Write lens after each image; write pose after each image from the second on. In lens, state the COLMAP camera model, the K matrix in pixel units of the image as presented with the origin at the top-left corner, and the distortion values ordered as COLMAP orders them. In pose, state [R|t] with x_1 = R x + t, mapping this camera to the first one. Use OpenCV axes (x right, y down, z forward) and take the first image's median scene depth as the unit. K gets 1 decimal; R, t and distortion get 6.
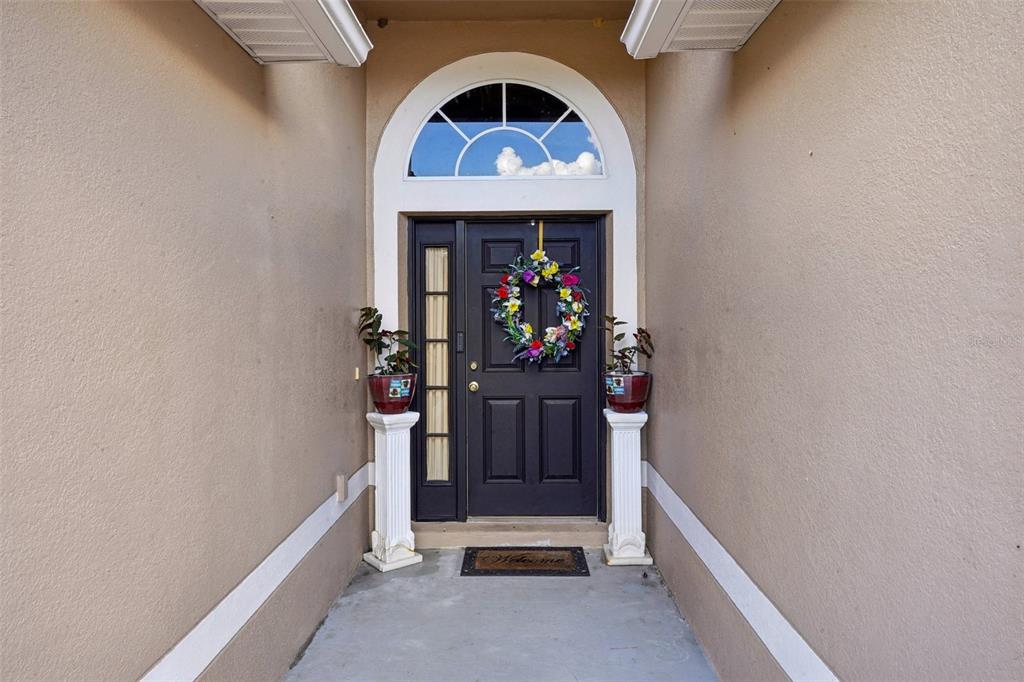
lens RADIAL K [[679.0, 0, 512.3], [0, 679.0, 338.4], [0, 0, 1]] dist [0.000995, 0.000022]
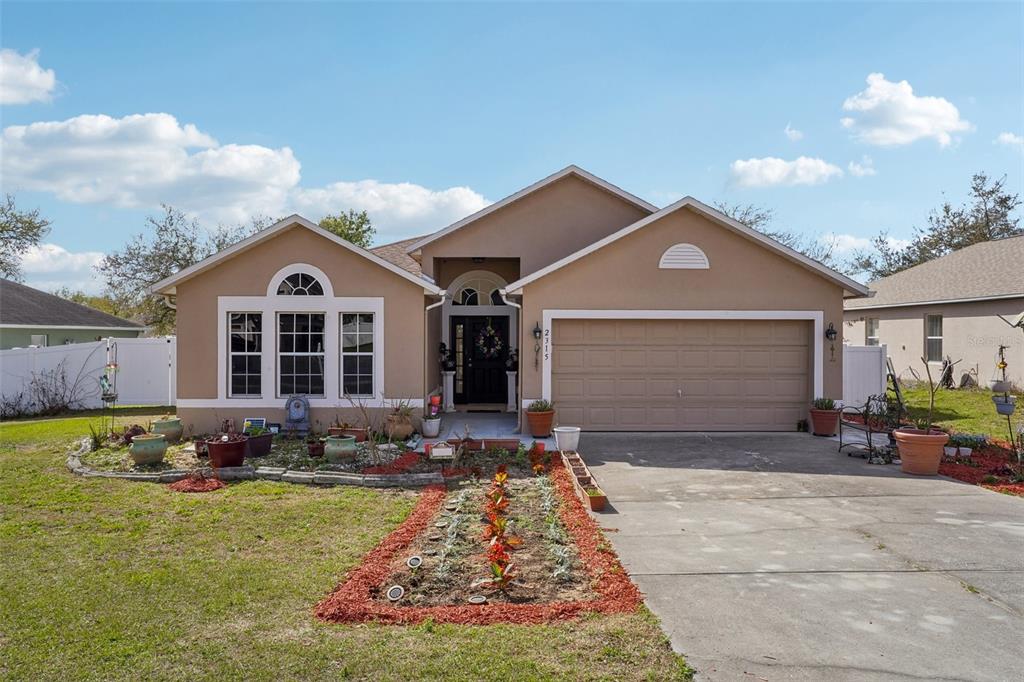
lens RADIAL K [[737.9, 0, 512.0], [0, 737.9, 342.4], [0, 0, 1]] dist [-0.000688, -0.000004]
pose [[0.999961, 0.008363, 0.002708, 0.148525], [-0.008332, 0.999902, -0.011251, -0.005043], [-0.002802, 0.011228, 0.999933, -2.830986]]
